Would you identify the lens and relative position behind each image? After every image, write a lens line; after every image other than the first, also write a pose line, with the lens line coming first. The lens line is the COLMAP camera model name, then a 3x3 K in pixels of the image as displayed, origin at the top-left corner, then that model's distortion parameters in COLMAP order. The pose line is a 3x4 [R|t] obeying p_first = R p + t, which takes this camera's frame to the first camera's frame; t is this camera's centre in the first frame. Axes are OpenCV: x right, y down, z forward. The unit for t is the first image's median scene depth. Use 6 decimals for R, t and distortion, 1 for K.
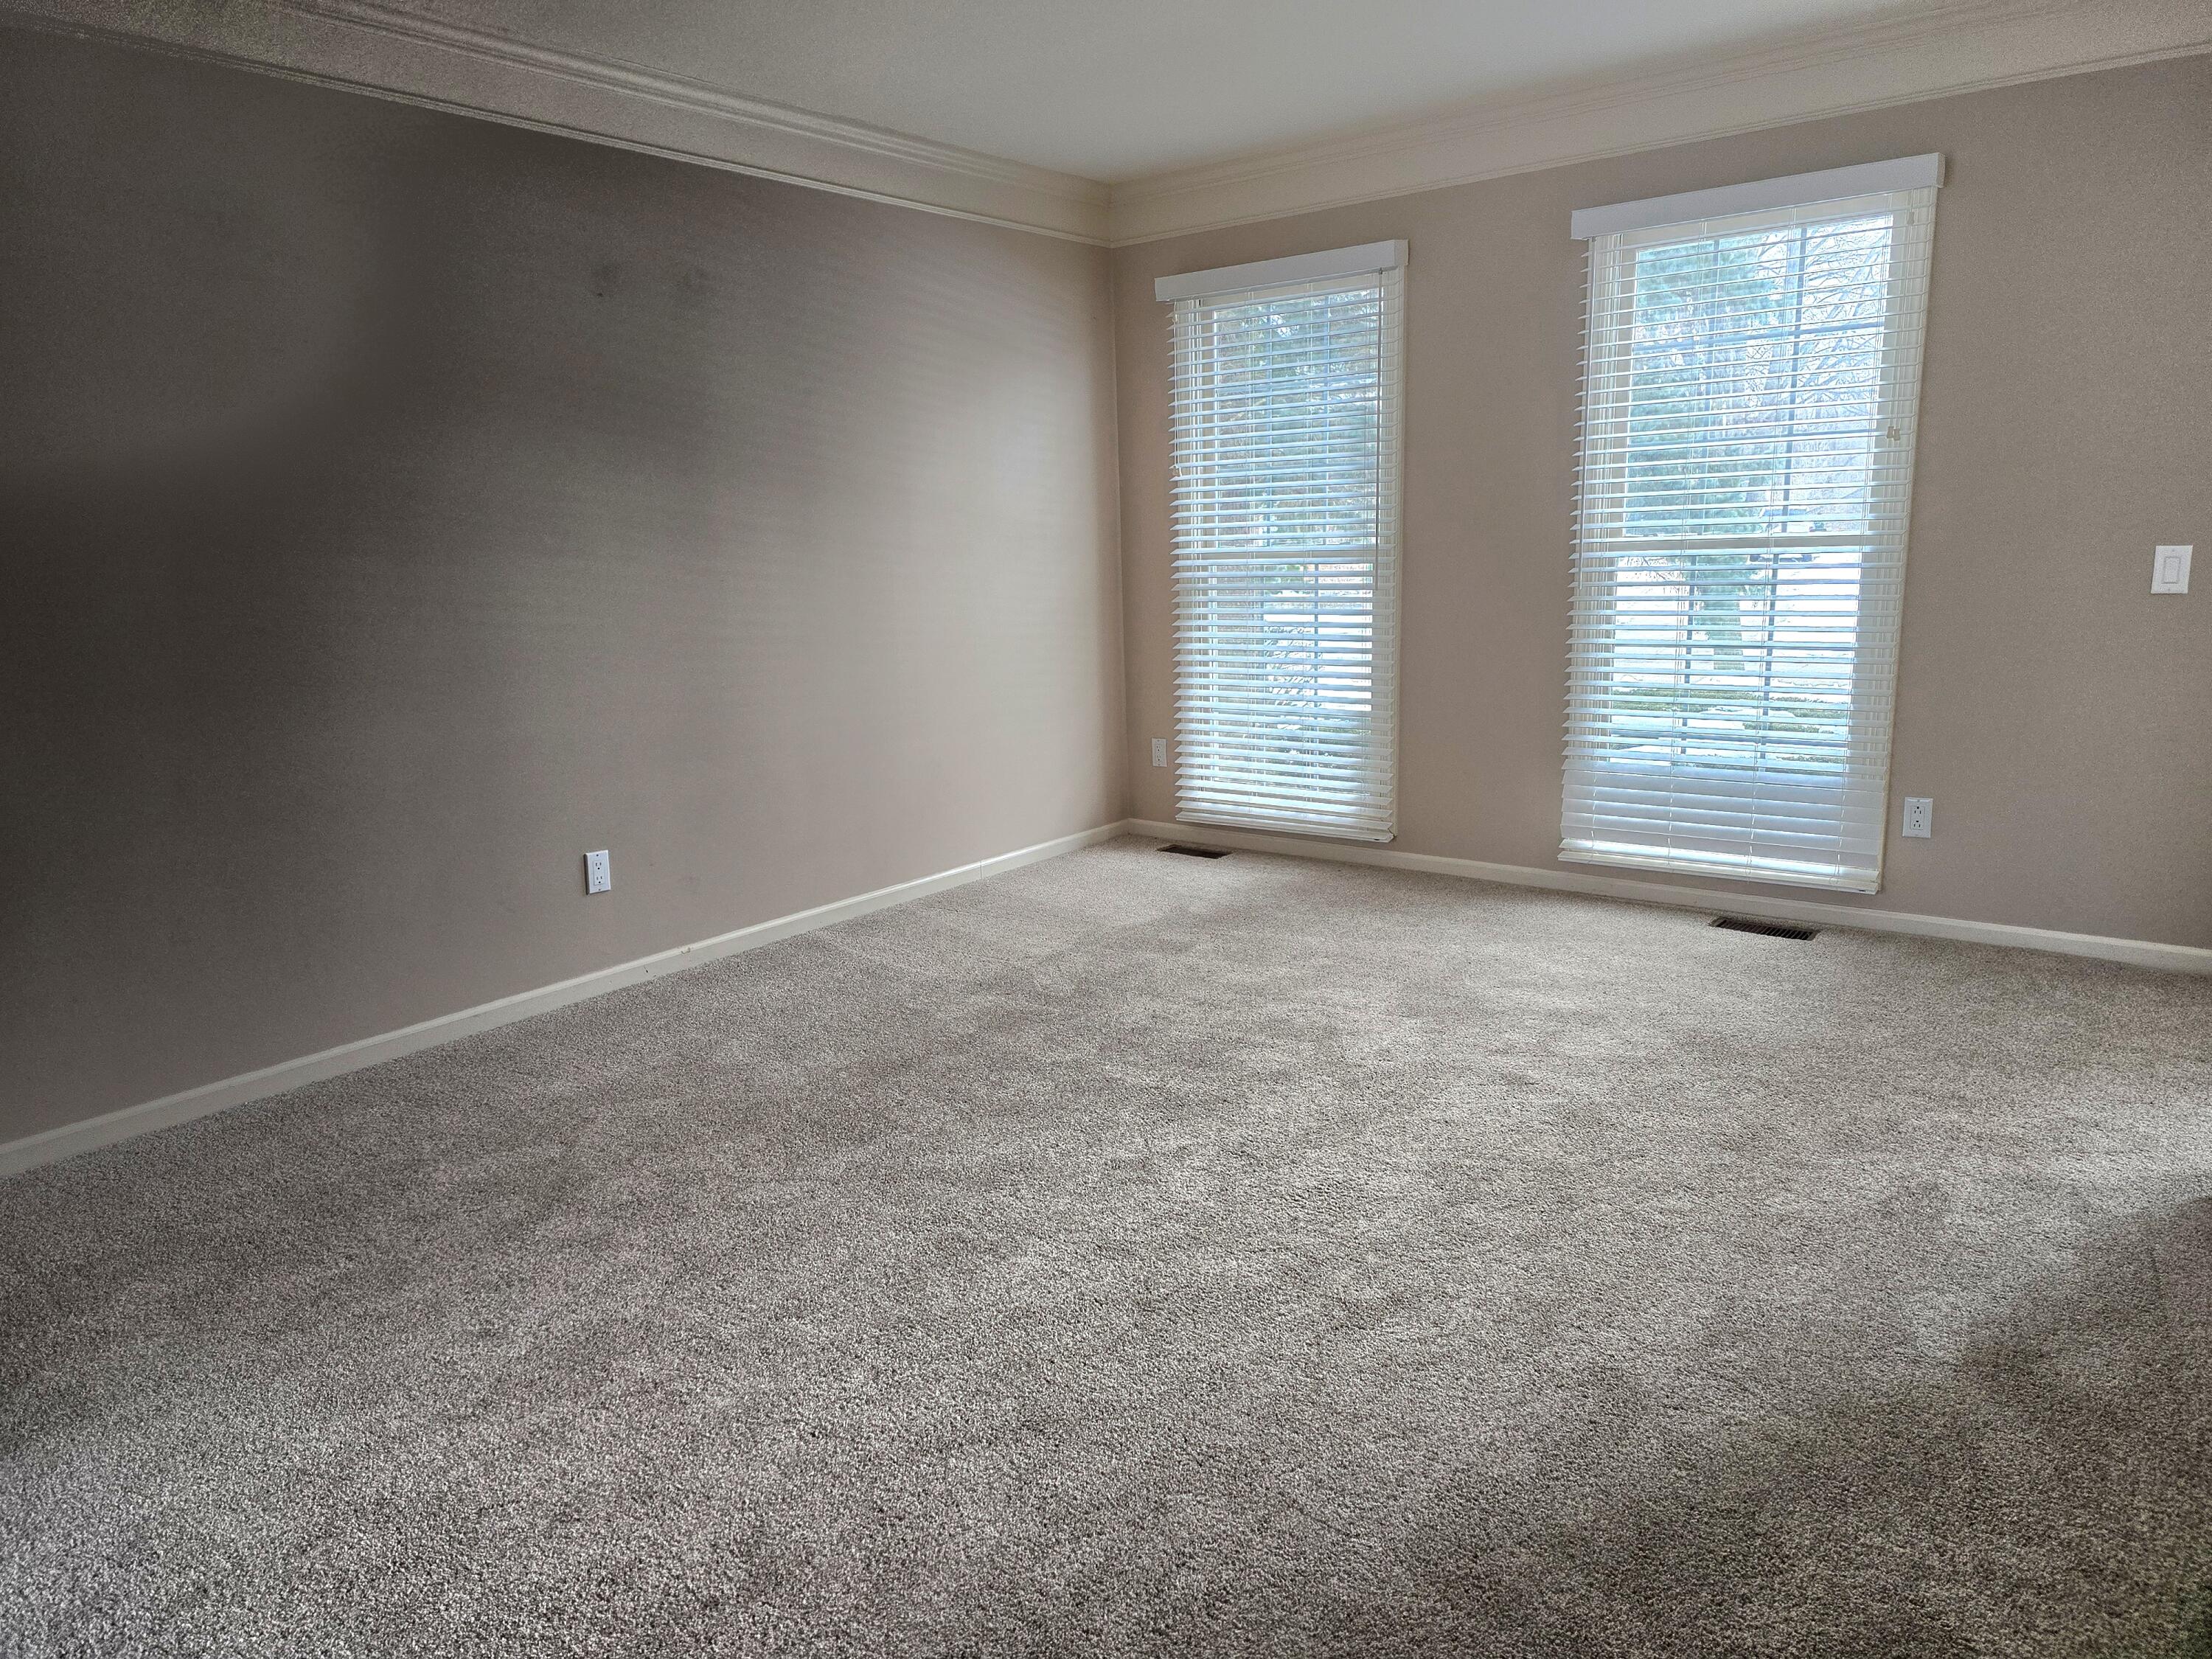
lens RADIAL K [[1494.4, 0, 1113.3], [0, 1494.4, 836.1], [0, 0, 1]] dist [0.071060, -0.061681]
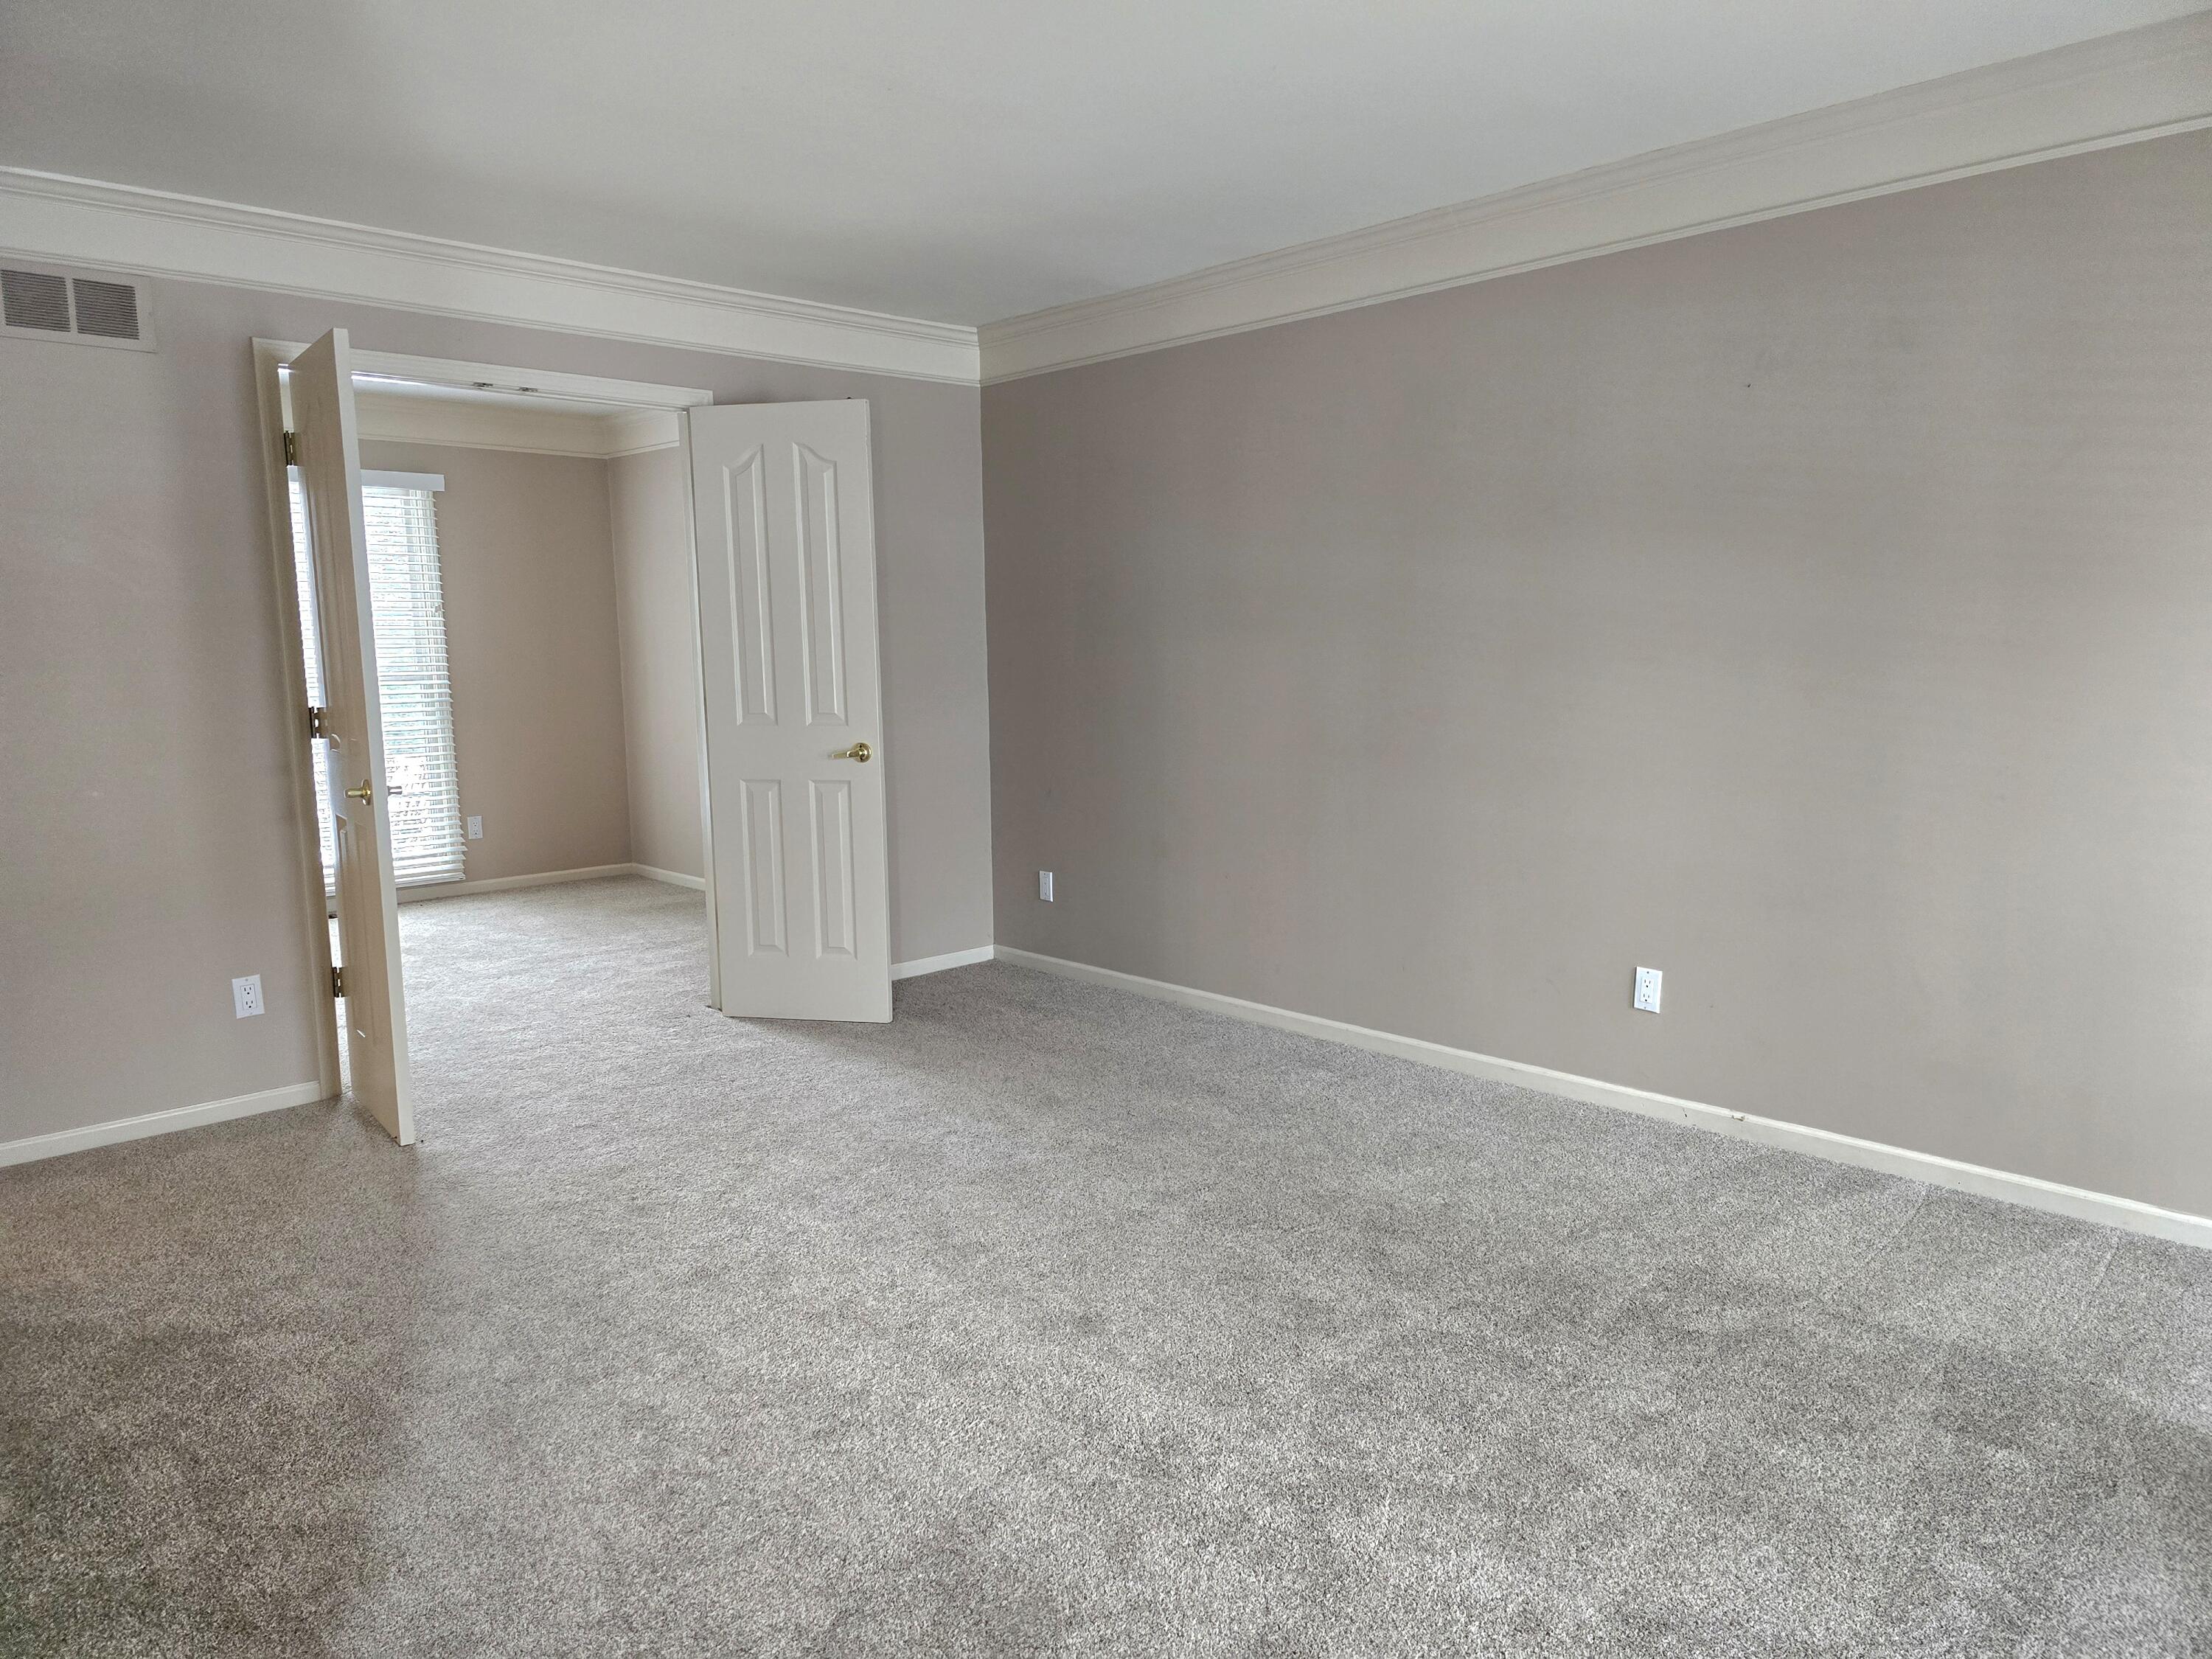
lens RADIAL K [[1494.4, 0, 1113.3], [0, 1494.4, 836.1], [0, 0, 1]] dist [0.071060, -0.061681]
pose [[-0.151828, 0.165303, -0.974486, 0.637070], [-0.191928, 0.962219, 0.193125, -0.192391], [0.969594, 0.216353, -0.114366, 0.755223]]
